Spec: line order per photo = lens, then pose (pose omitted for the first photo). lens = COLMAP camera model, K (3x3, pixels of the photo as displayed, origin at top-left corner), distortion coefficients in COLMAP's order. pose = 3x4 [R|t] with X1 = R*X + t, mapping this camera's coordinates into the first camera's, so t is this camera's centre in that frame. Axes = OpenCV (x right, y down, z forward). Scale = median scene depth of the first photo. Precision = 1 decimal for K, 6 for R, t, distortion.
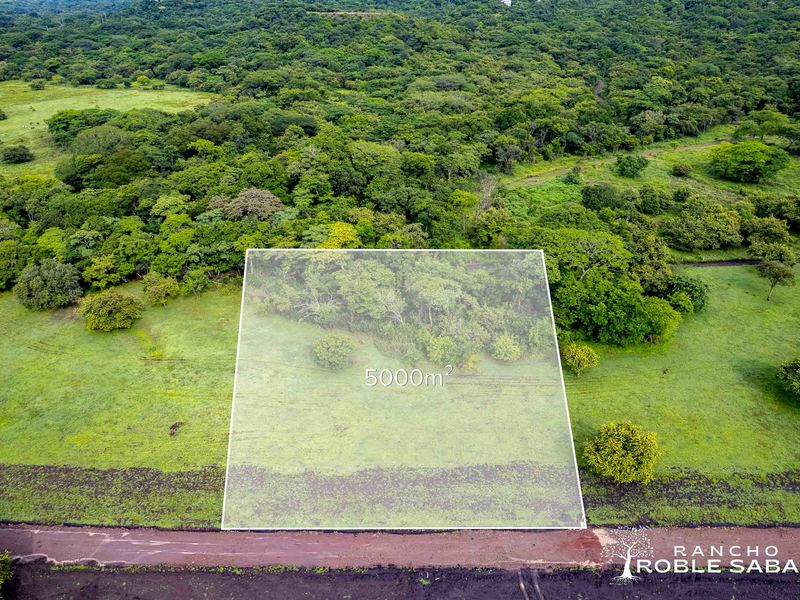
lens RADIAL K [[580.3, 0, 400.0], [0, 580.3, 300.0], [0, 0, 1]] dist [-0.080754, 0.094441]
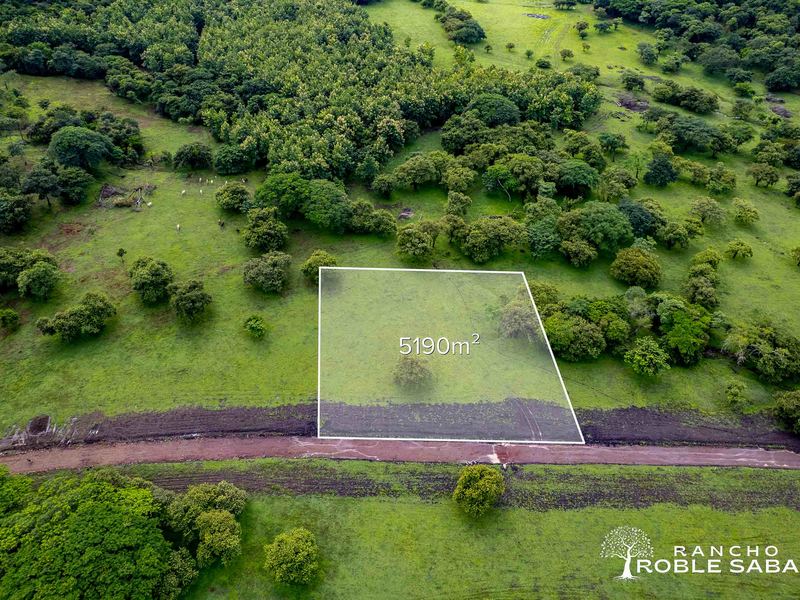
lens RADIAL K [[580.3, 0, 400.0], [0, 580.3, 300.0], [0, 0, 1]] dist [-0.080754, 0.094441]
pose [[-0.999996, -0.001740, 0.002273, 0.174055], [0.001496, 0.359123, 0.933289, -0.385700], [-0.002440, 0.933289, -0.359119, 0.319223]]
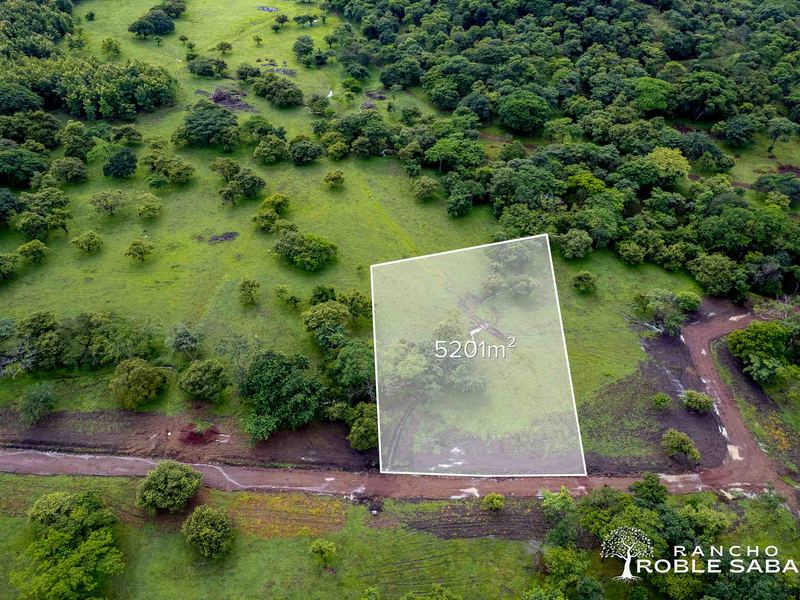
lens RADIAL K [[580.3, 0, 400.0], [0, 580.3, 300.0], [0, 0, 1]] dist [-0.080754, 0.094441]
pose [[-0.997892, -0.045445, 0.046322, -0.657944], [0.027524, 0.350028, 0.936335, -0.378425], [-0.058766, 0.935636, -0.348040, 0.299528]]
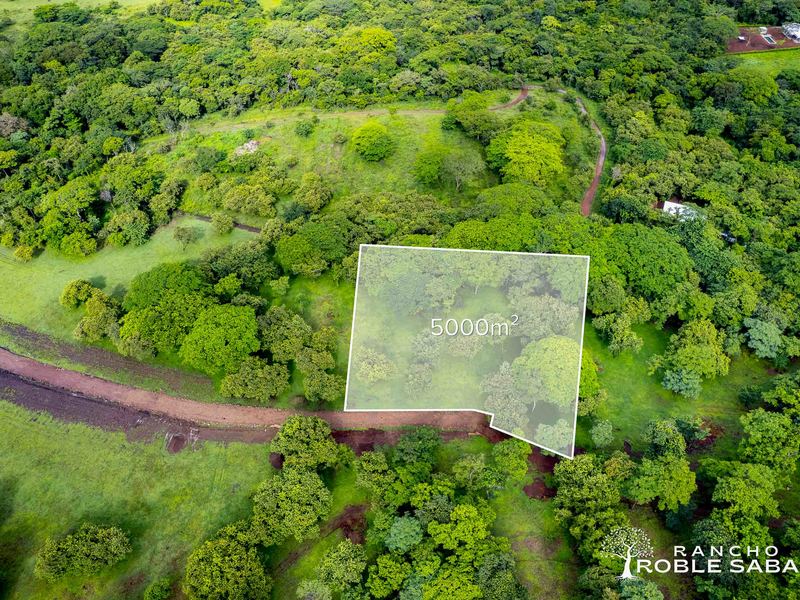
lens RADIAL K [[580.3, 0, 400.0], [0, 580.3, 300.0], [0, 0, 1]] dist [-0.080754, 0.094441]
pose [[0.922184, 0.265729, -0.281007, 0.800584], [-0.182579, 0.939640, 0.289381, -0.211735], [0.340942, -0.215557, 0.915038, -0.153074]]
